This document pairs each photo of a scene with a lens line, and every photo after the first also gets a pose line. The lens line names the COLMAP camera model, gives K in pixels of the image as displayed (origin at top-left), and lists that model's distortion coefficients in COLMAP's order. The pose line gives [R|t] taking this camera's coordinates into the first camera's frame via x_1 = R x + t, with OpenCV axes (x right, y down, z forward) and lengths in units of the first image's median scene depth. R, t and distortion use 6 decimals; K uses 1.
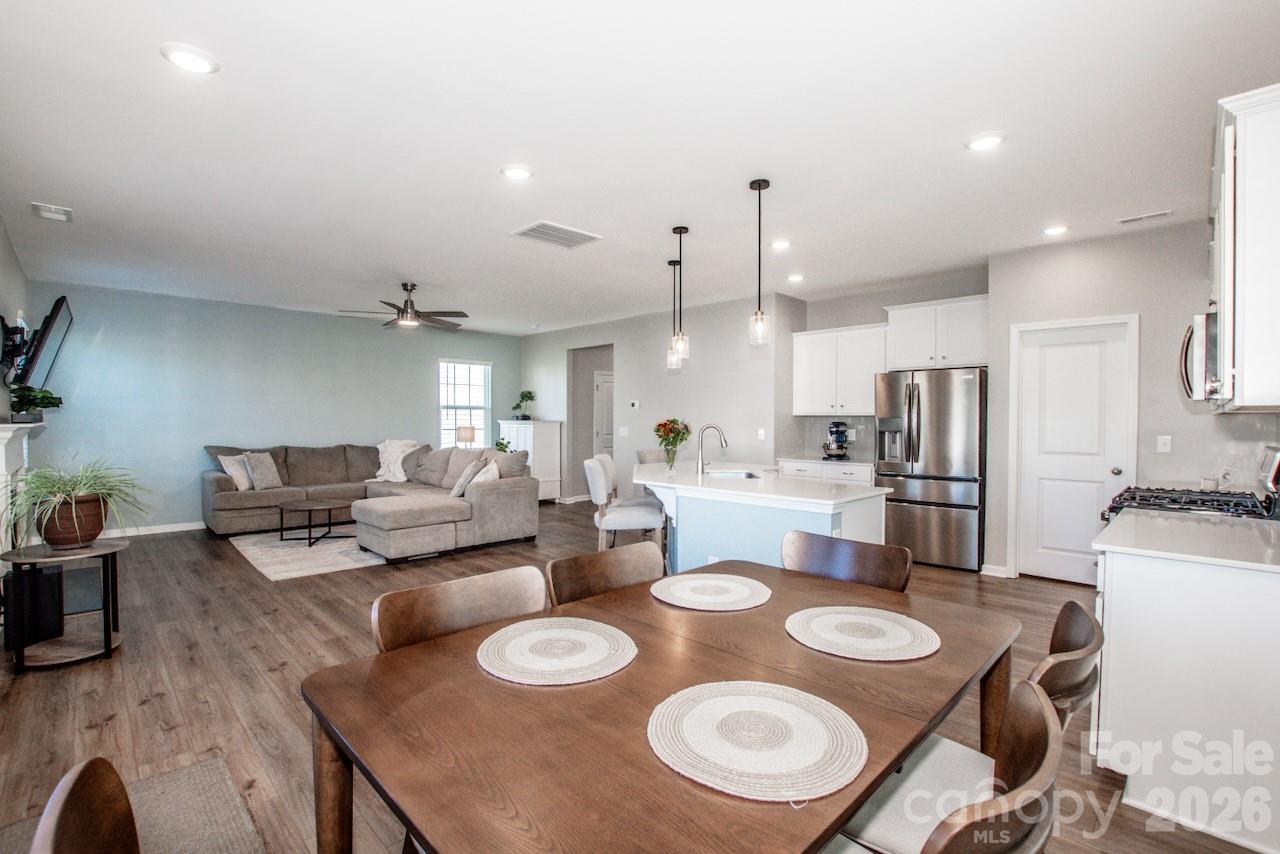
lens RADIAL K [[582.6, 0, 629.4], [0, 582.6, 429.6], [0, 0, 1]] dist [-0.035362, 0.000110]
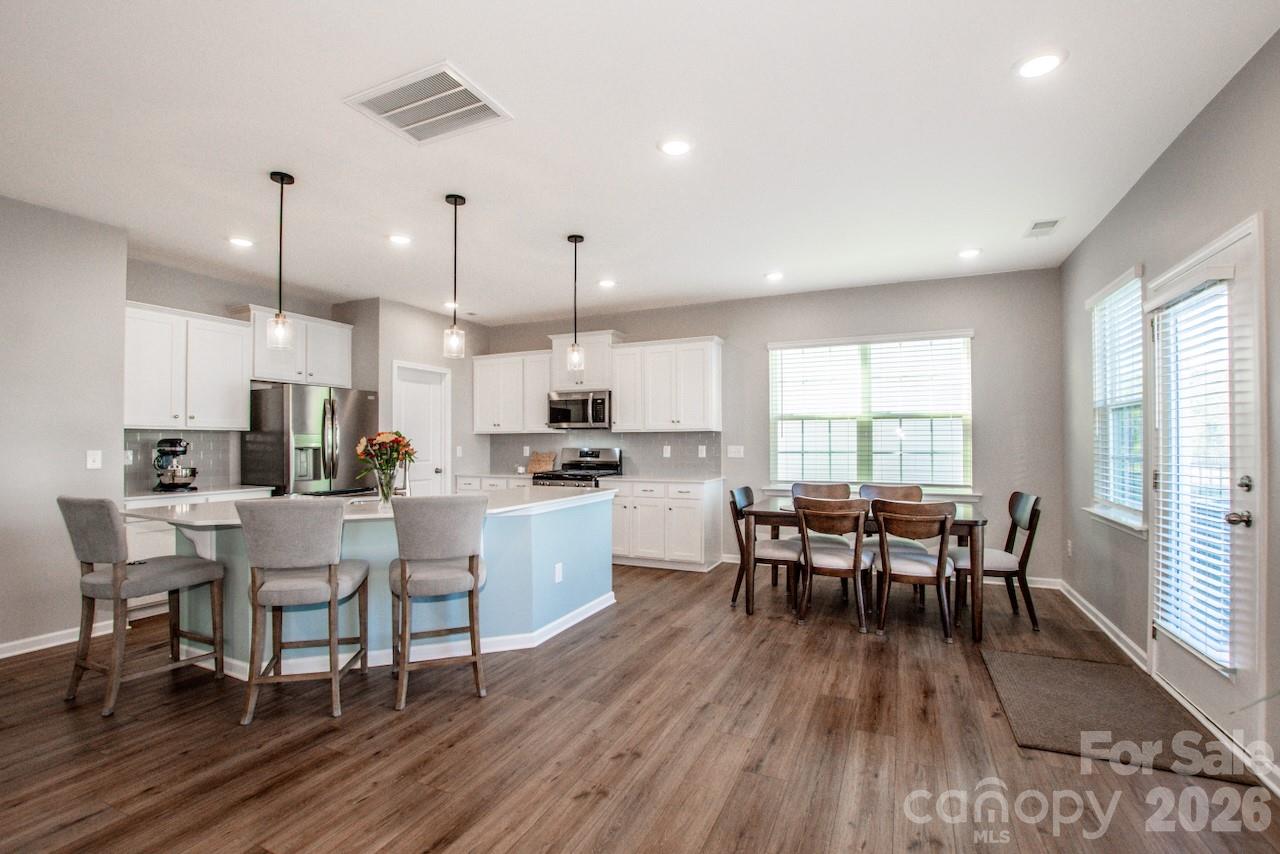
lens RADIAL K [[582.6, 0, 629.4], [0, 582.6, 429.6], [0, 0, 1]] dist [-0.035362, 0.000110]
pose [[-0.356630, 0.017765, 0.934077, -0.479674], [0.014090, 0.999808, -0.013636, -0.004108], [-0.934140, 0.008298, -0.356811, 0.673358]]
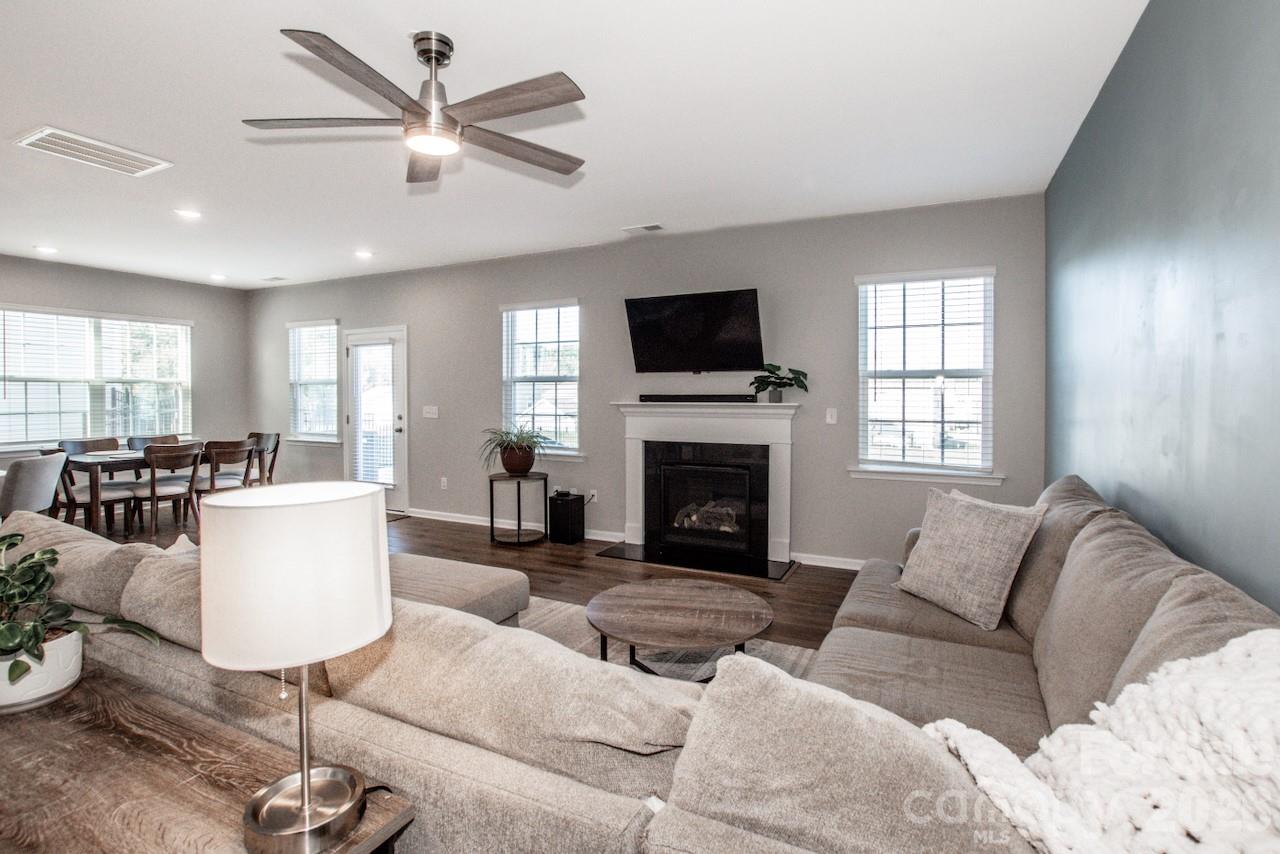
lens RADIAL K [[567.6, 0, 638.0], [0, 567.6, 405.8], [0, 0, 1]] dist [-0.001305, -0.000024]
pose [[-0.940855, 0.004576, -0.338778, -0.354607], [-0.007946, 0.999336, 0.035567, -0.028691], [0.338715, 0.036155, -0.940194, 1.258685]]
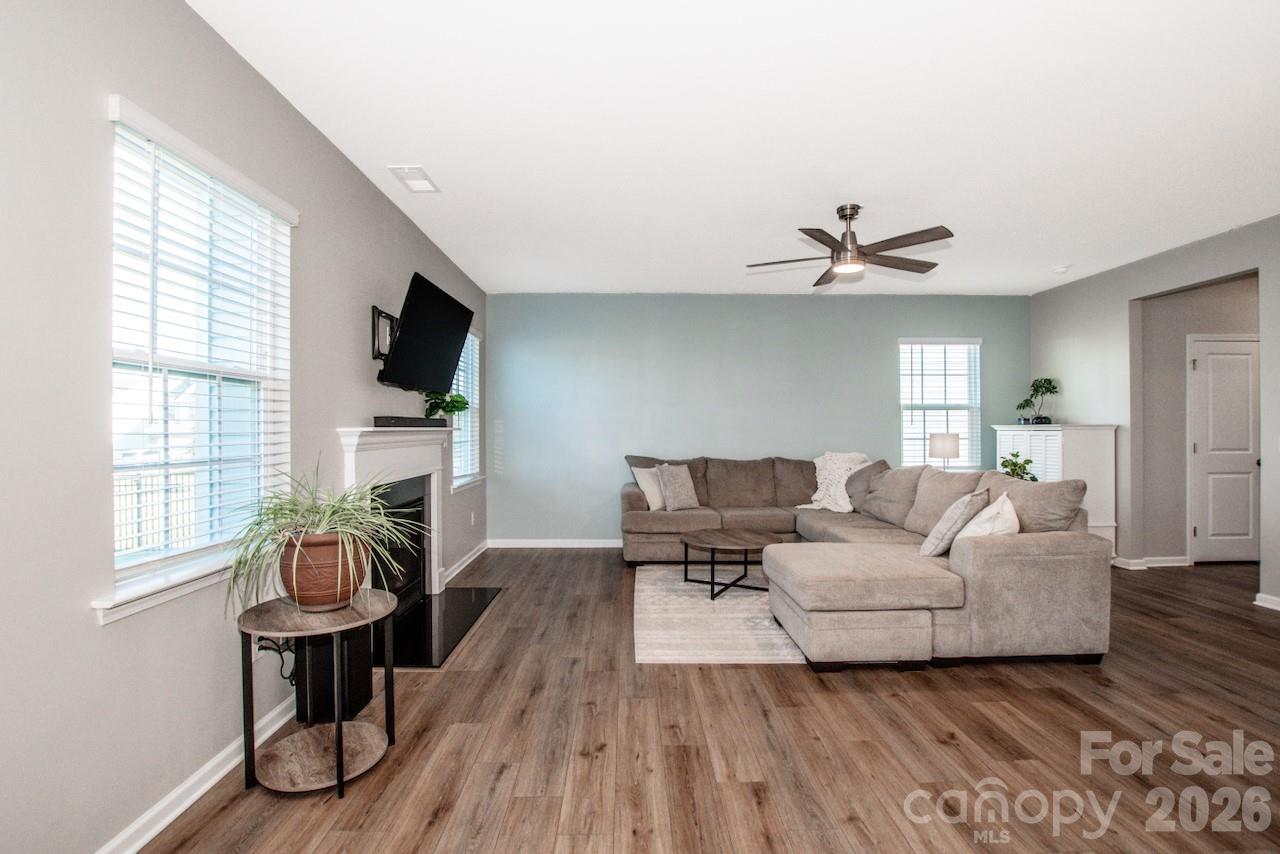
lens RADIAL K [[582.6, 0, 629.4], [0, 582.6, 429.6], [0, 0, 1]] dist [-0.035362, 0.000110]
pose [[0.730669, -0.007284, -0.682693, -0.116364], [-0.005314, 0.999852, -0.016356, 0.002378], [0.682711, 0.015579, 0.730523, 0.345871]]
